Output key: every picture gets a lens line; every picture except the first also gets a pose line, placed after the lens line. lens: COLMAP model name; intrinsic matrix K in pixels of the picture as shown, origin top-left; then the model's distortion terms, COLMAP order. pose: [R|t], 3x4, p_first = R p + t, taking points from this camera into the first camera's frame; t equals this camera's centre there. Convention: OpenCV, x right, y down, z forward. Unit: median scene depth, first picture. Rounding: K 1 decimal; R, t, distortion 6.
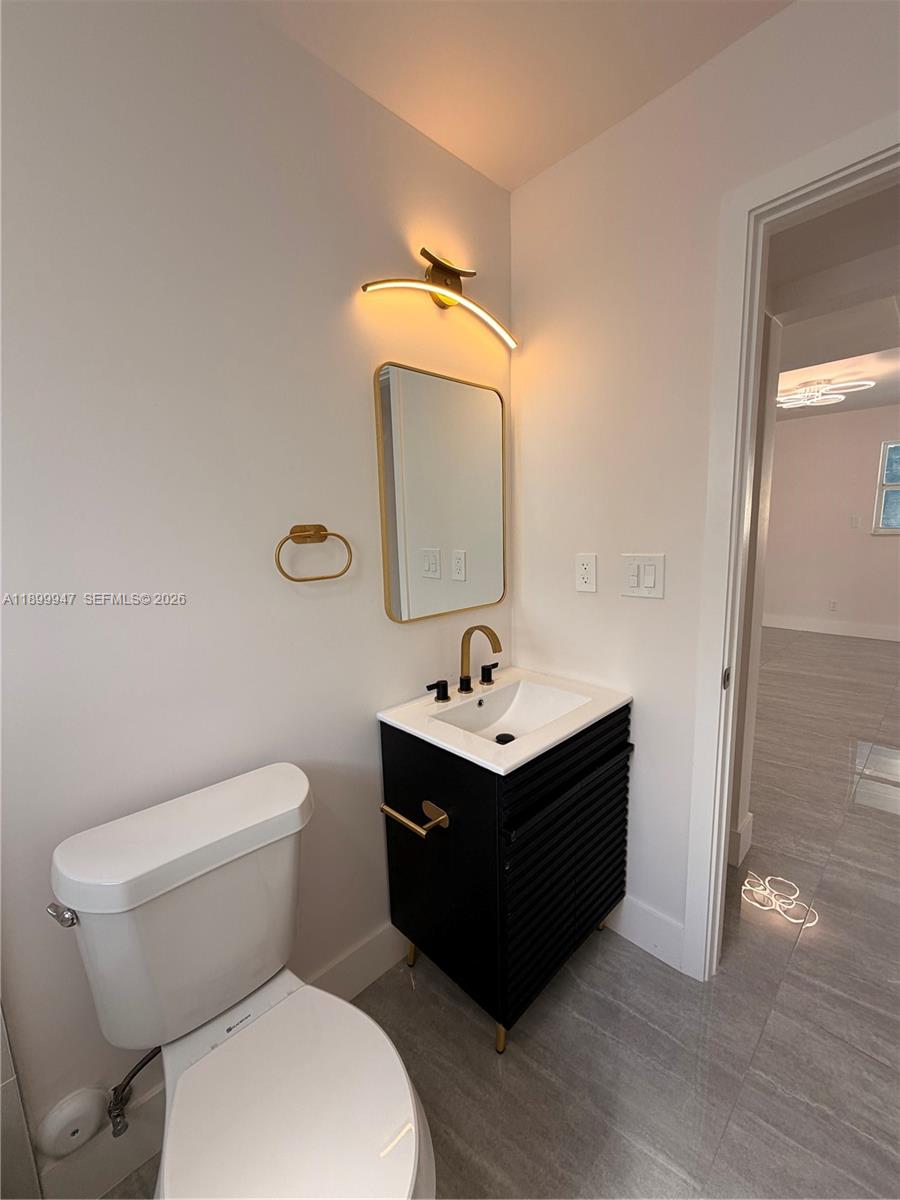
lens RADIAL K [[478.5, 0, 449.7], [0, 478.5, 602.2], [0, 0, 1]] dist [-0.001146, 0.000464]
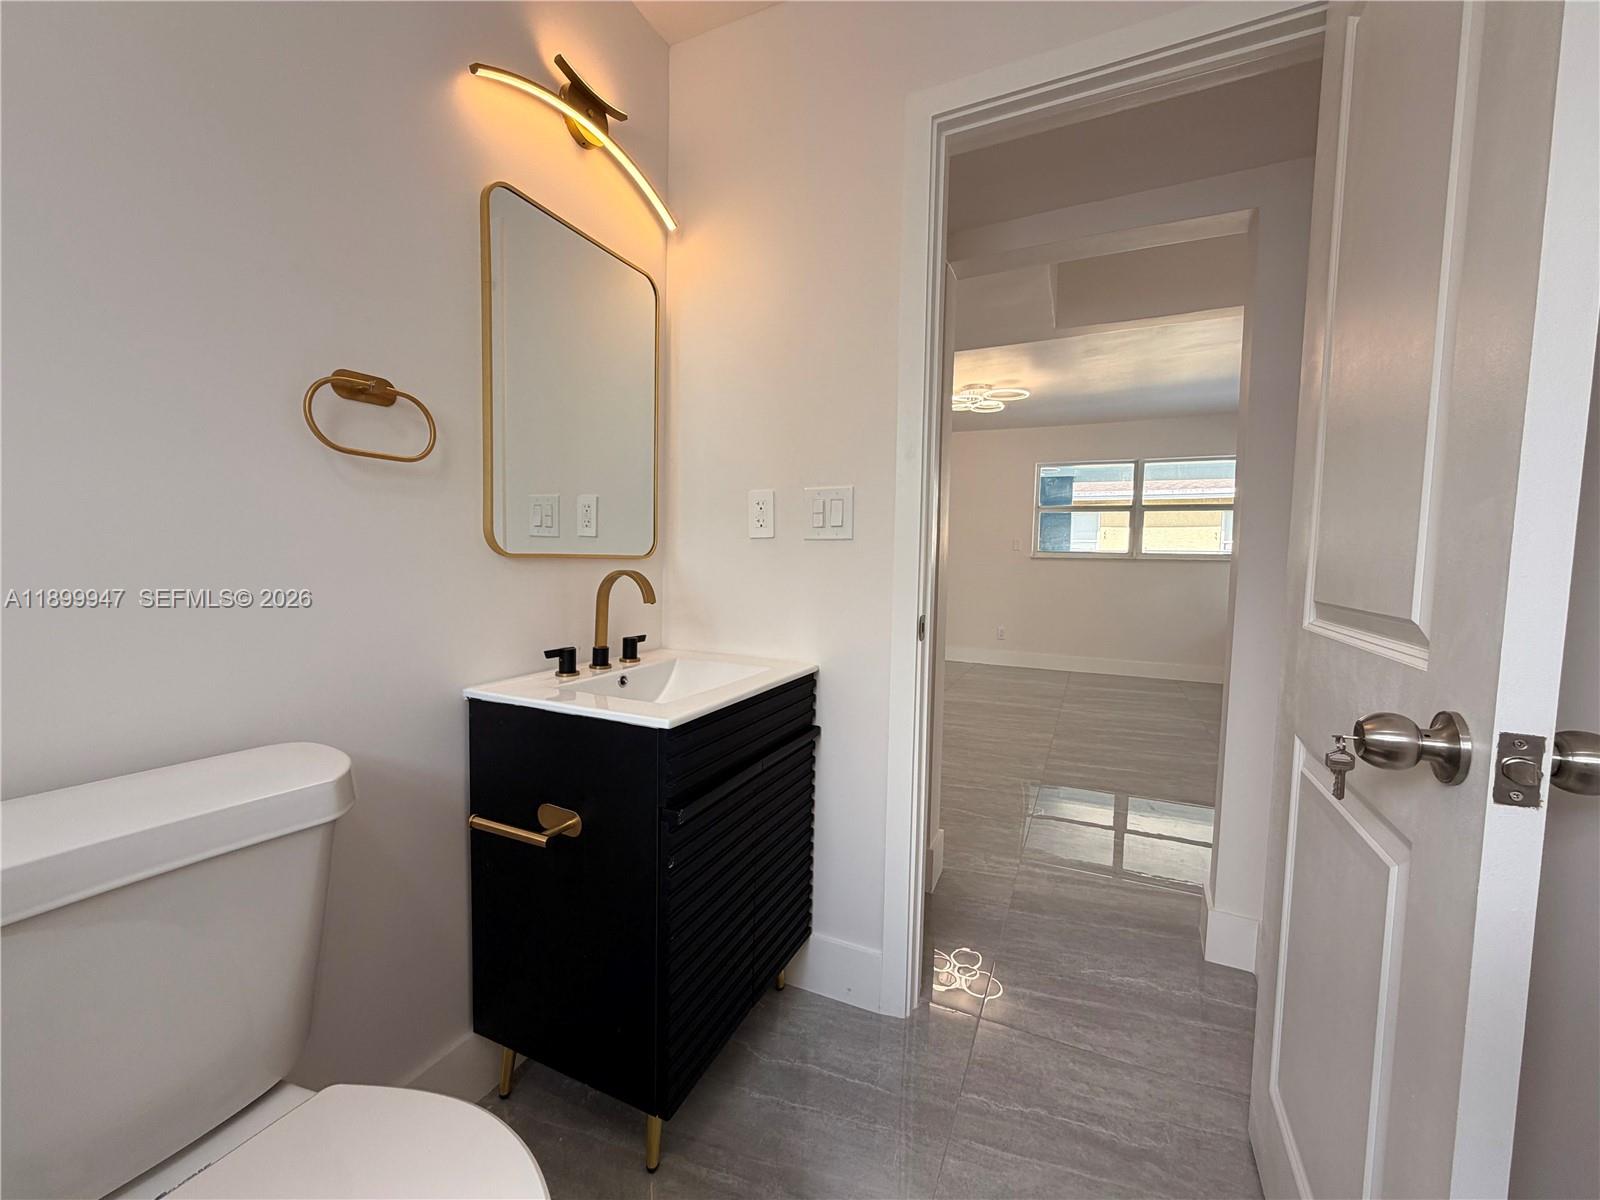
lens RADIAL K [[638.0, 0, 796.2], [0, 638.0, 598.2], [0, 0, 1]] dist [-0.001146, 0.000464]
pose [[0.930851, 0.025208, 0.364529, -0.048860], [0.009808, 0.995535, -0.093887, 0.194919], [-0.365268, 0.090970, 0.926447, 0.010411]]
